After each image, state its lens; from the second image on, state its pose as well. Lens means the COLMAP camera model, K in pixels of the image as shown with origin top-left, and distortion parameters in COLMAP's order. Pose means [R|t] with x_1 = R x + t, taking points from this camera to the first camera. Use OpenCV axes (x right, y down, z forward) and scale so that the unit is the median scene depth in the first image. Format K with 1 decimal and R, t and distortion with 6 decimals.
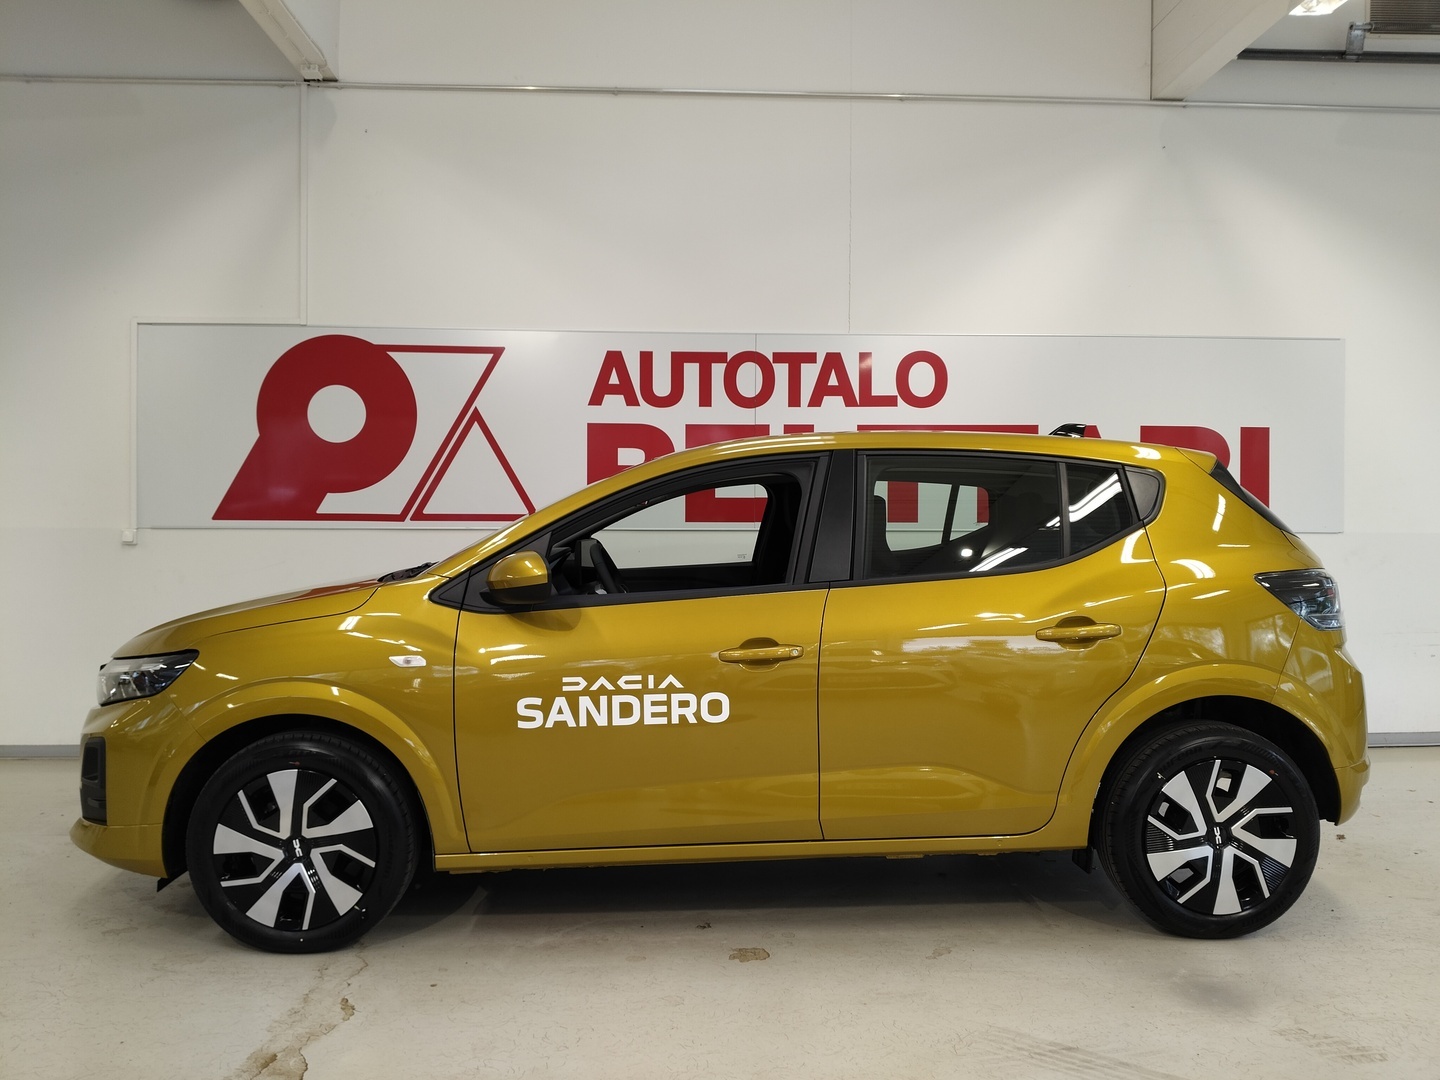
lens RADIAL K [[1096.7, 0, 716.4], [0, 1096.7, 525.1], [0, 0, 1]] dist [0.089484, -0.162837]
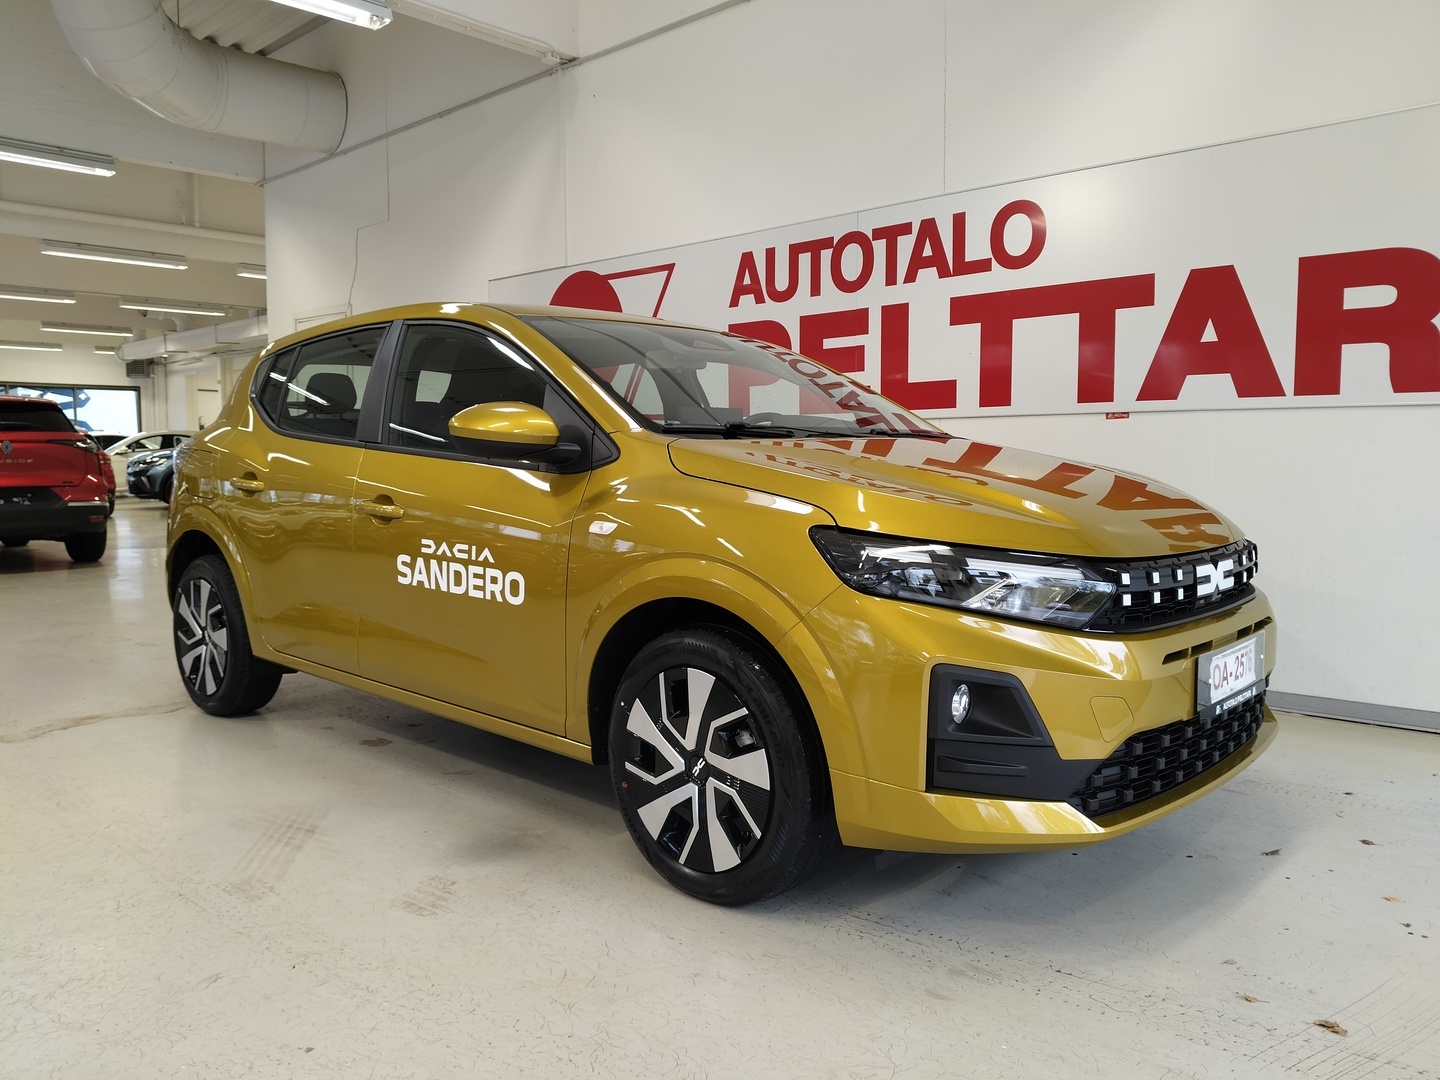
lens RADIAL K [[1079.8, 0, 707.4], [0, 1079.8, 545.7], [0, 0, 1]] dist [0.058923, -0.153140]
pose [[0.693843, 0.054311, -0.718076, 0.635046], [-0.001759, 0.997277, 0.073727, 0.044272], [0.720124, -0.049892, 0.692049, 0.245645]]
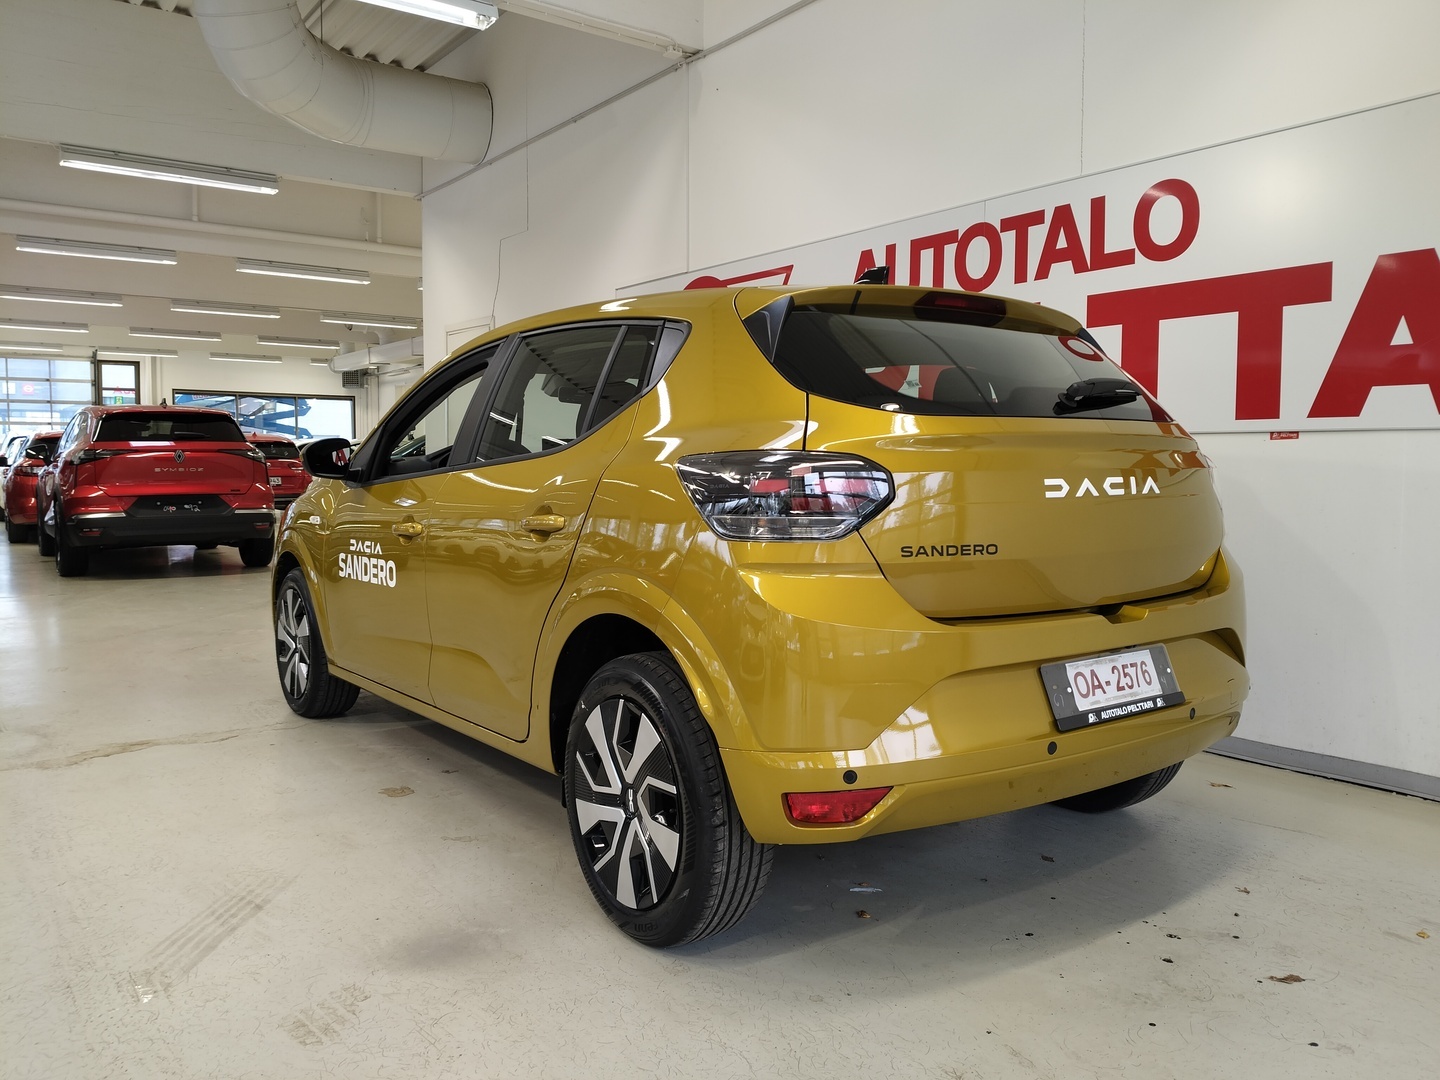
lens RADIAL K [[1078.2, 0, 724.5], [0, 1078.2, 546.1], [0, 0, 1]] dist [0.005795, -0.043367]
pose [[0.562575, 0.063087, -0.824336, 0.616507], [-0.010220, 0.997539, 0.069367, 0.032551], [0.826683, -0.030599, 0.561835, 0.370927]]
